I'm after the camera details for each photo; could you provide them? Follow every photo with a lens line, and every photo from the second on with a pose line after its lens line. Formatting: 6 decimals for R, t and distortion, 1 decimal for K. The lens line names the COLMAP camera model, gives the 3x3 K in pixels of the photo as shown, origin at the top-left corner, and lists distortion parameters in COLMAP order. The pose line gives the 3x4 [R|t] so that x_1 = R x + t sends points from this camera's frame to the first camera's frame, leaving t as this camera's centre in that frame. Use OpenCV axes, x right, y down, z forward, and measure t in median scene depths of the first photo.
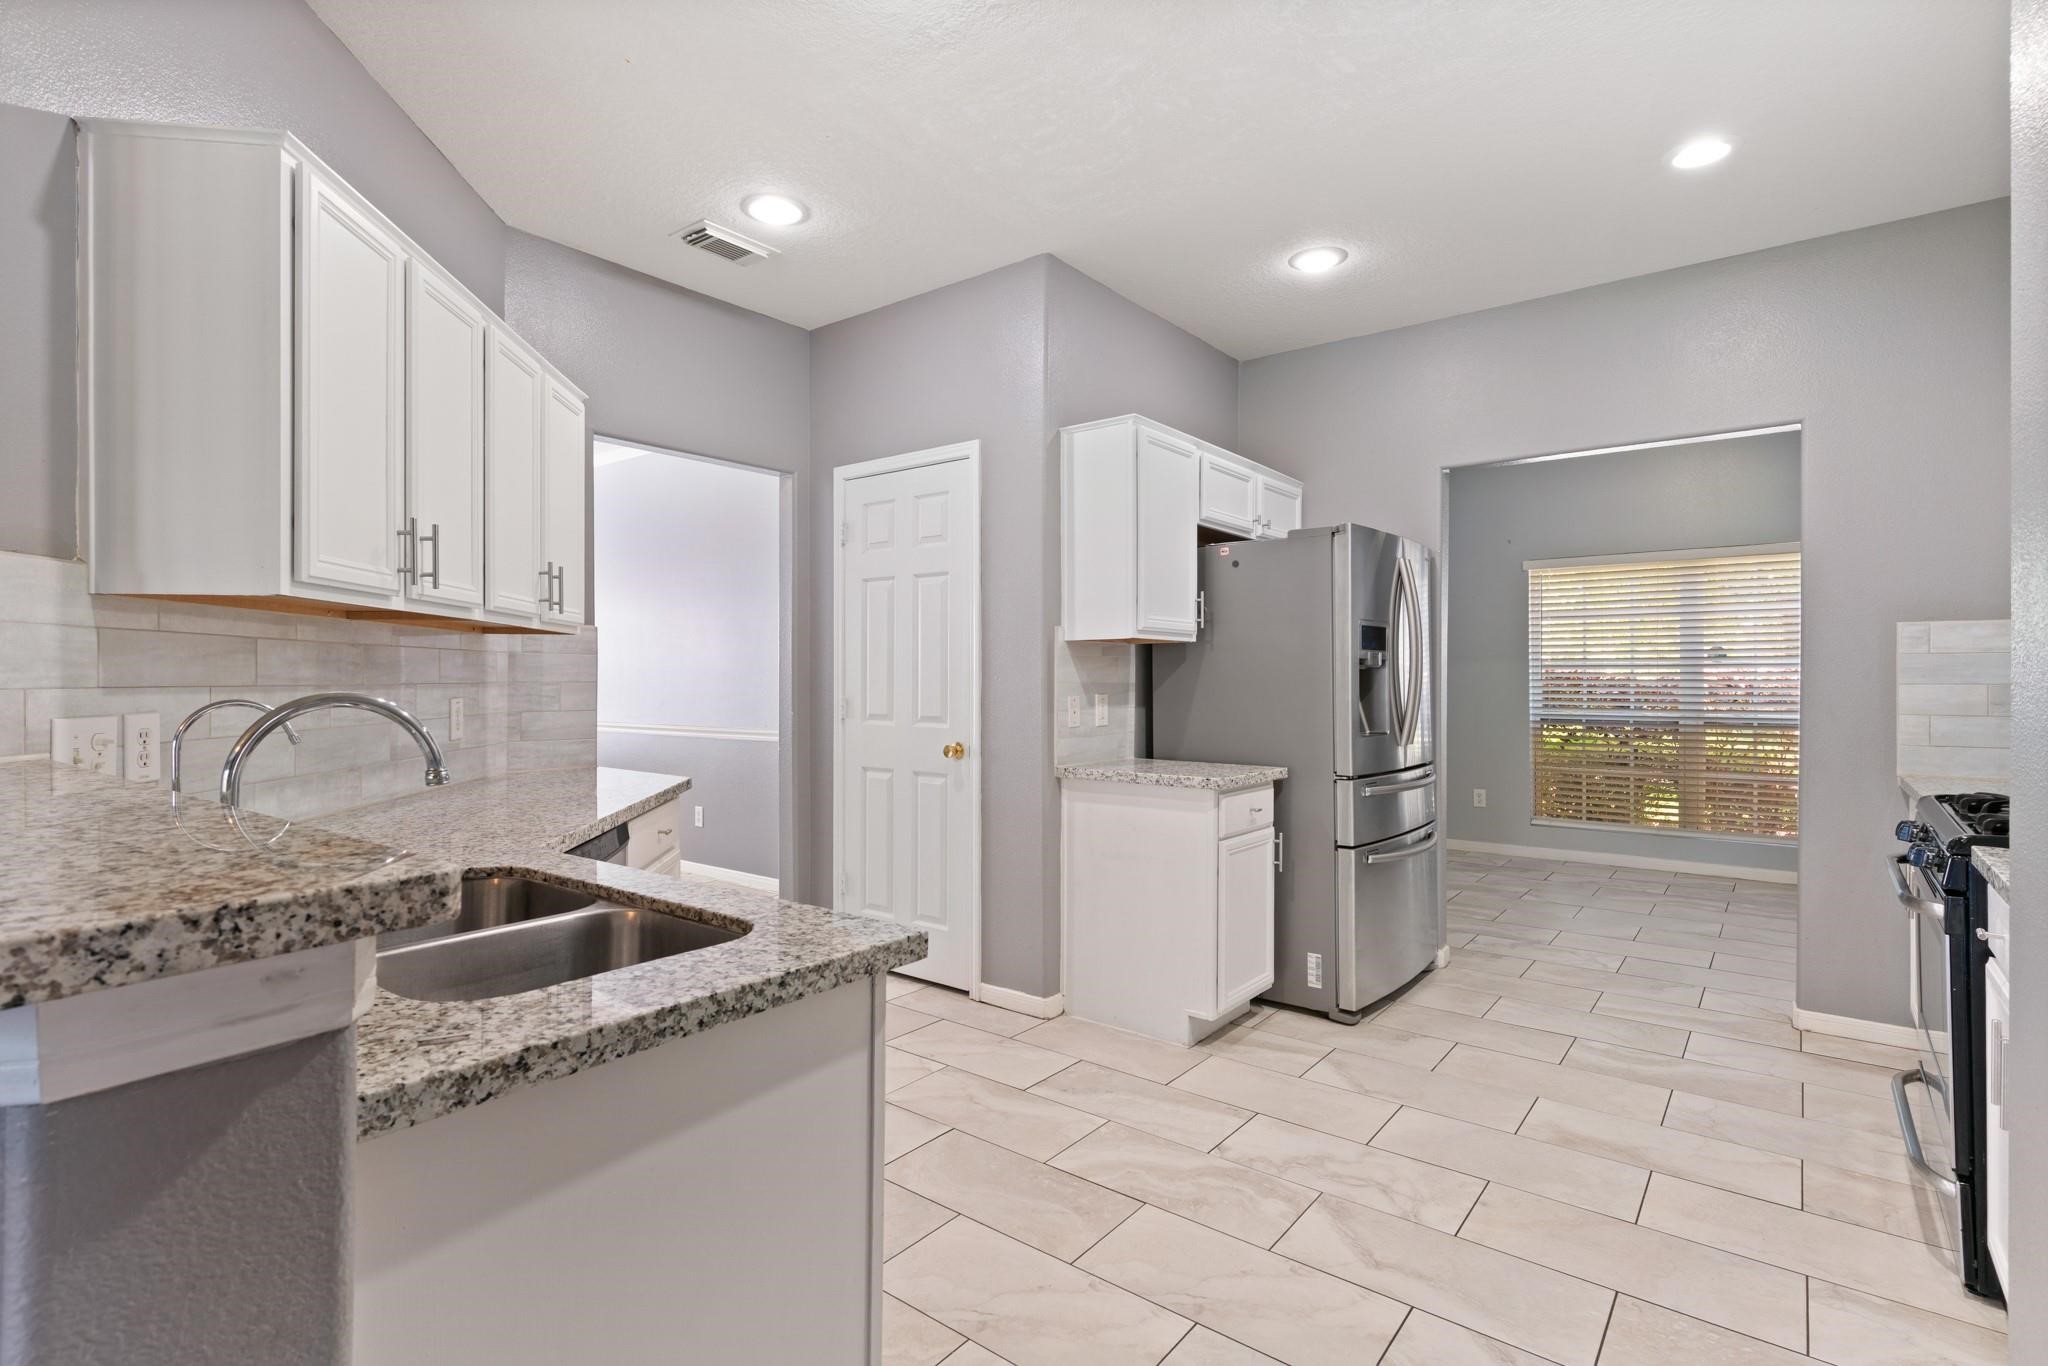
lens RADIAL K [[976.9, 0, 1028.7], [0, 976.9, 679.0], [0, 0, 1]] dist [0.002788, -0.000104]
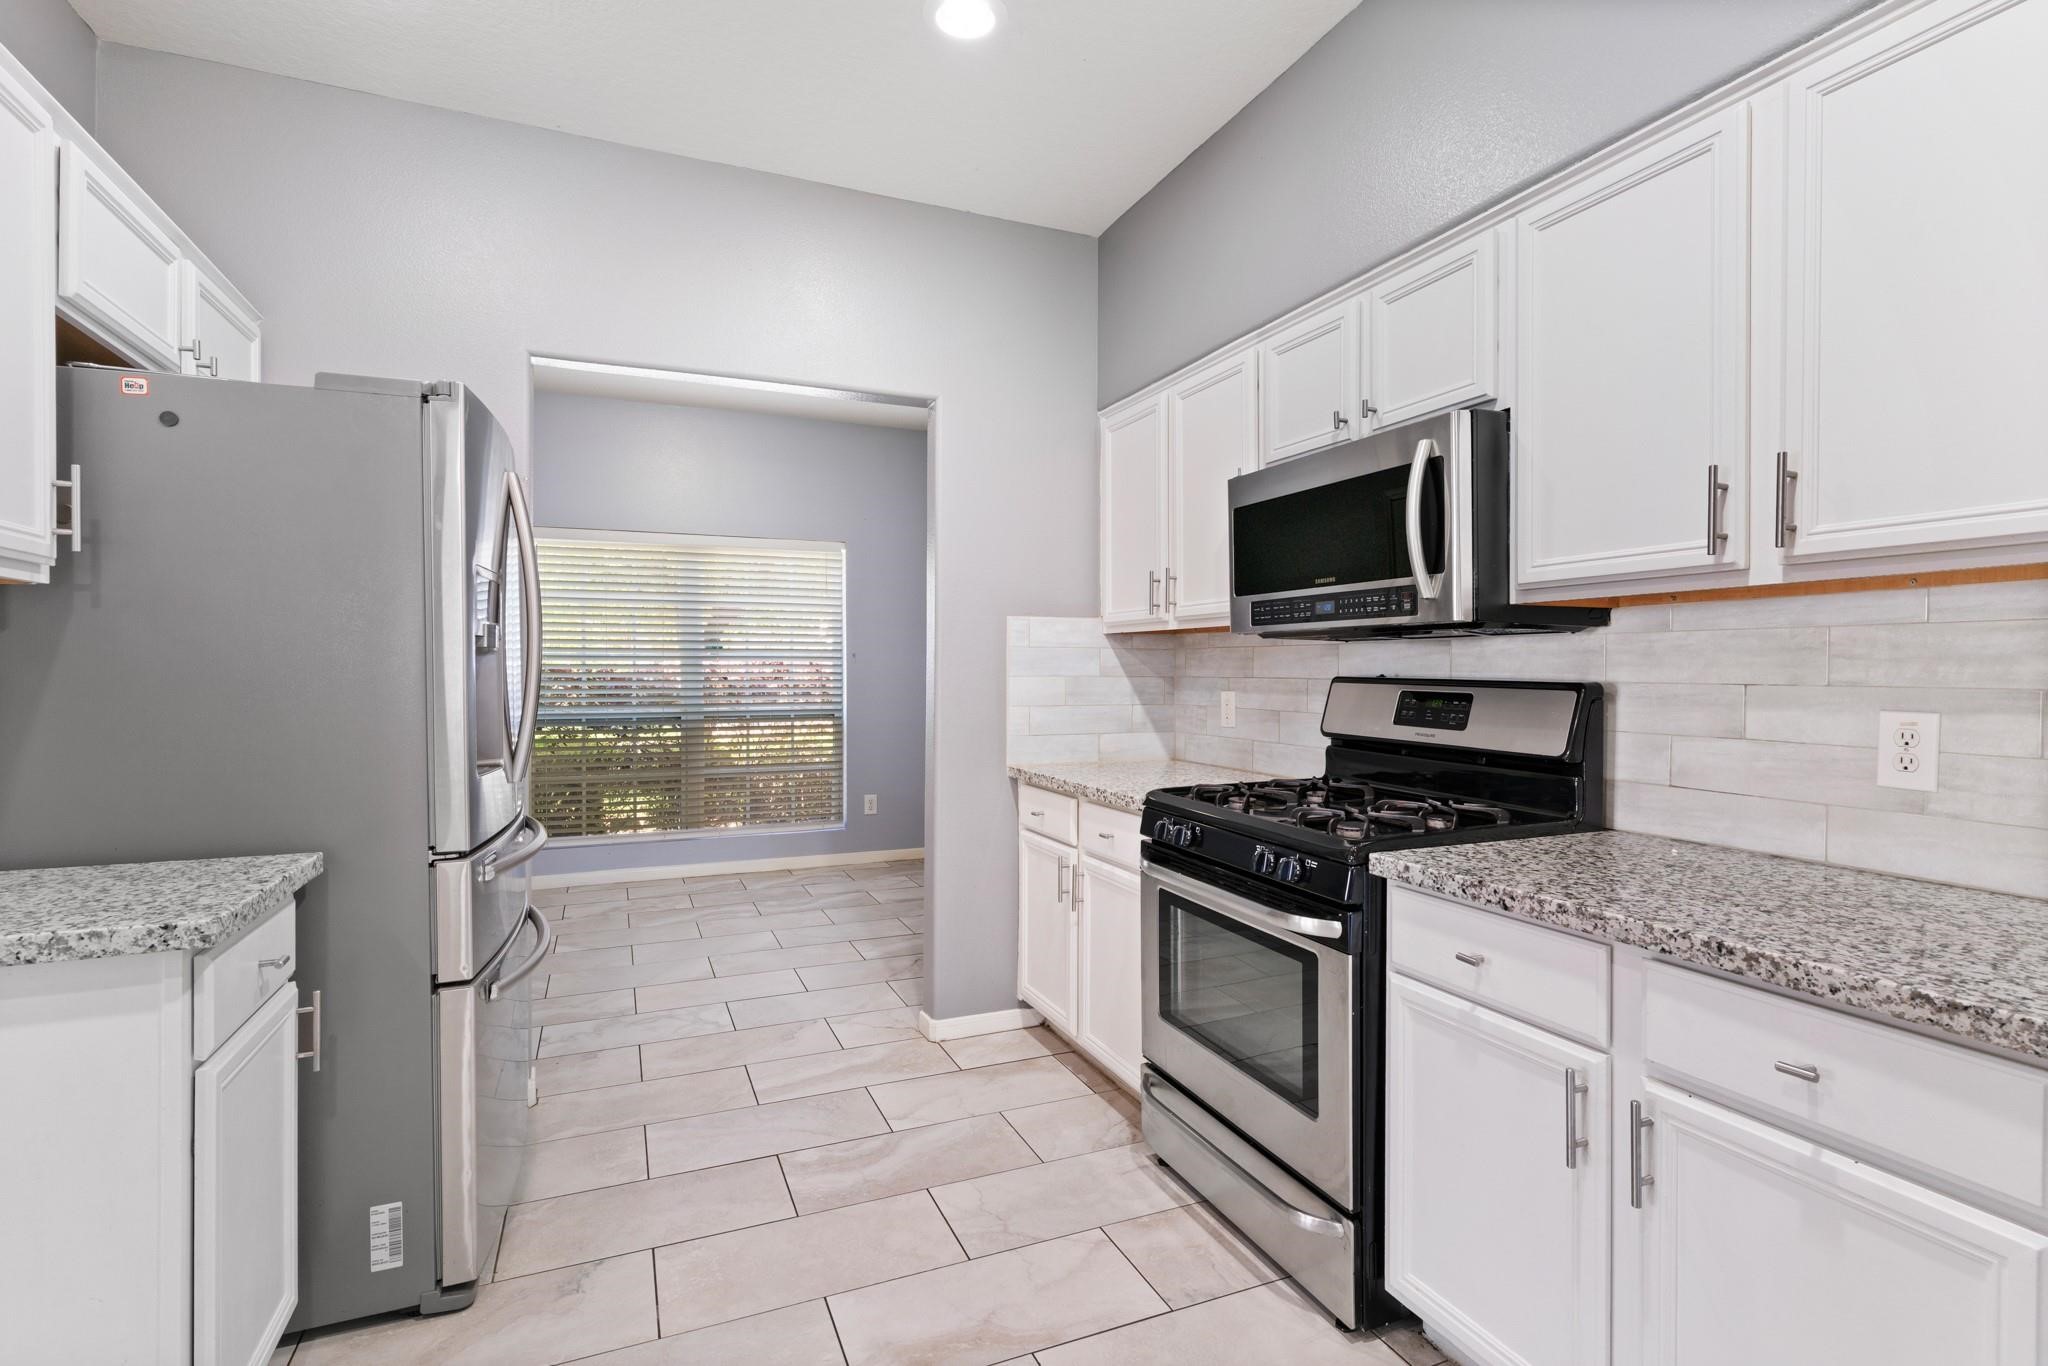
lens RADIAL K [[976.9, 0, 1028.7], [0, 976.9, 679.0], [0, 0, 1]] dist [0.002788, -0.000104]
pose [[0.481845, -0.007684, 0.876223, 0.004994], [0.000819, 0.999965, 0.008318, -0.000564], [-0.876256, -0.003291, 0.481834, 0.453774]]
